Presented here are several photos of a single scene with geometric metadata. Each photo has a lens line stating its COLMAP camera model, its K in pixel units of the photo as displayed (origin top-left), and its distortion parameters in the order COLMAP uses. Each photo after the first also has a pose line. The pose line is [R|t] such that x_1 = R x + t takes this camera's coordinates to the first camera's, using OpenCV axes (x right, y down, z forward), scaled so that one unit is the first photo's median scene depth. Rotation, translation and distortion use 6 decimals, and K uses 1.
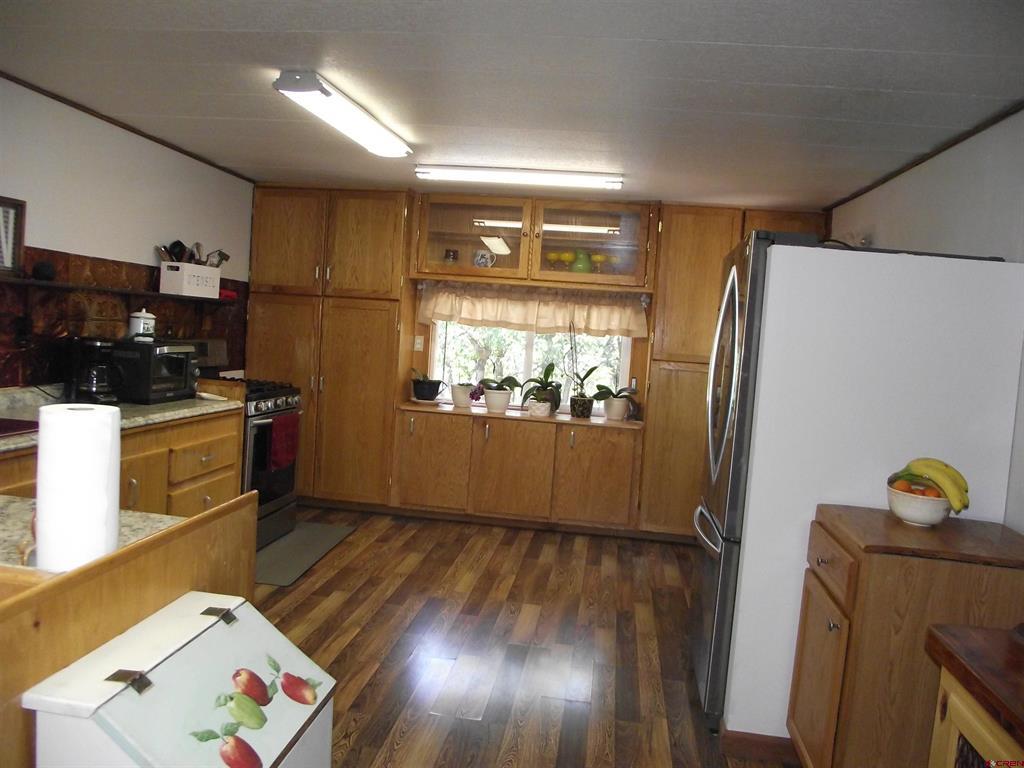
lens RADIAL K [[800.6, 0, 515.8], [0, 800.6, 371.3], [0, 0, 1]] dist [-0.093250, 0.062953]
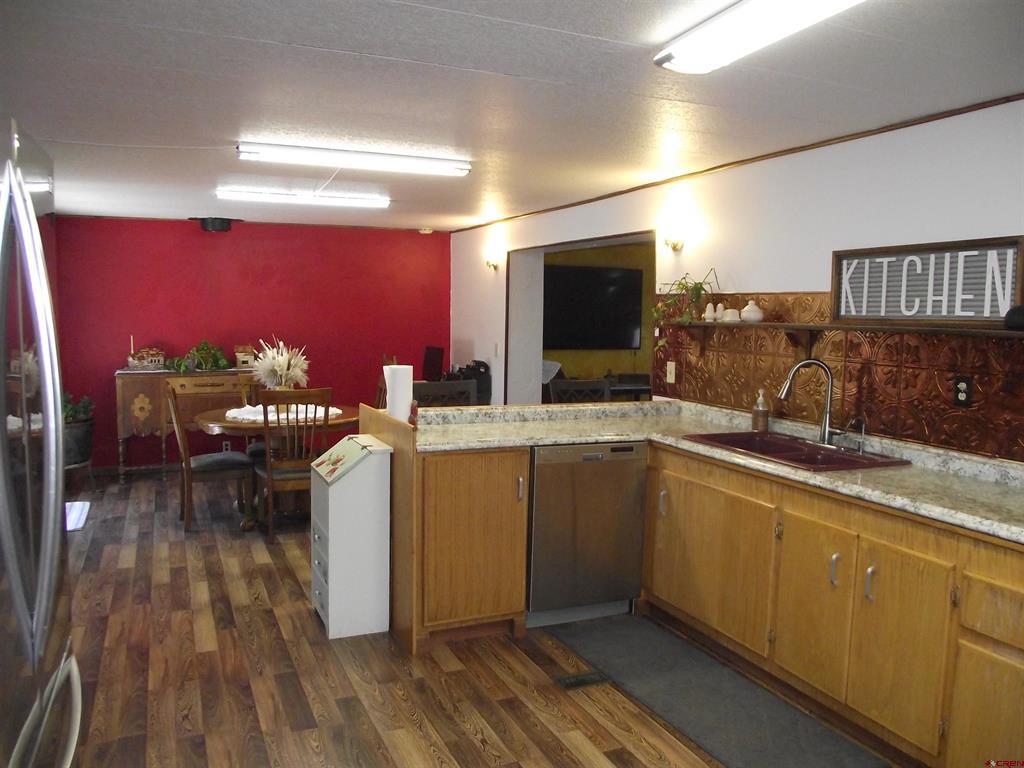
lens RADIAL K [[800.6, 0, 515.8], [0, 800.6, 371.3], [0, 0, 1]] dist [-0.093250, 0.062953]
pose [[-0.853631, -0.049996, -0.518473, 0.145824], [-0.109217, 0.990436, 0.084312, -0.052218], [0.509299, 0.128598, -0.850927, 0.865099]]
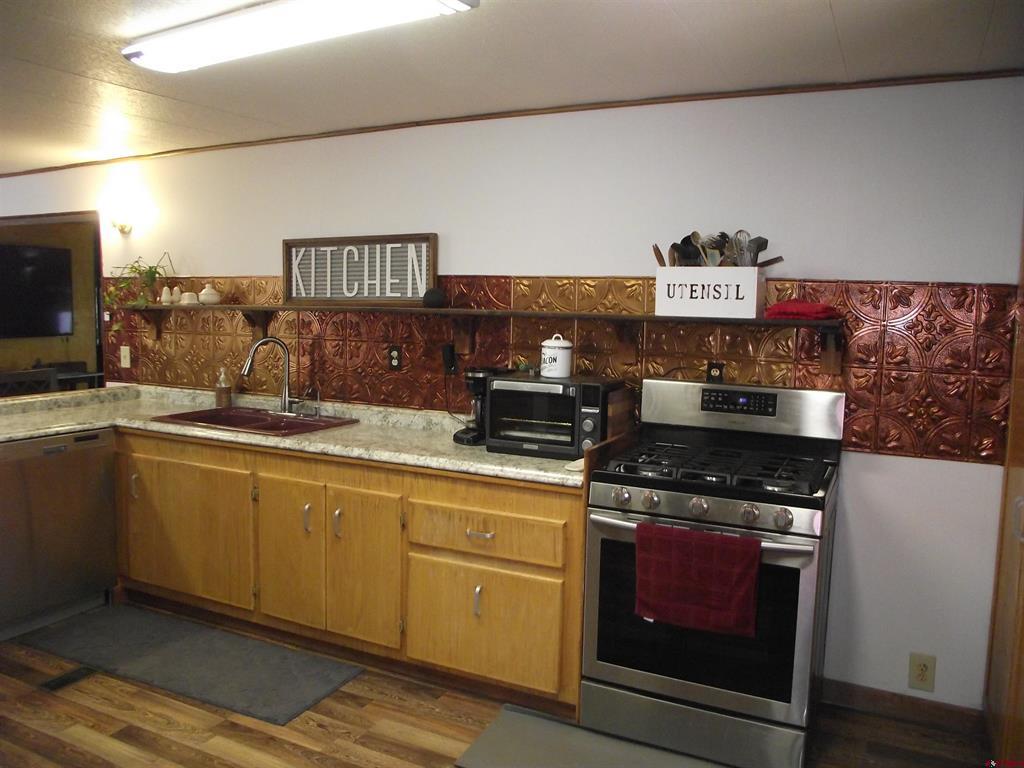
lens RADIAL K [[800.6, 0, 515.8], [0, 800.6, 371.3], [0, 0, 1]] dist [-0.093250, 0.062953]
pose [[-0.331713, 0.007691, -0.943349, 0.206565], [-0.088861, 0.995266, 0.039361, -0.051370], [0.939186, 0.096884, -0.329460, 0.884888]]
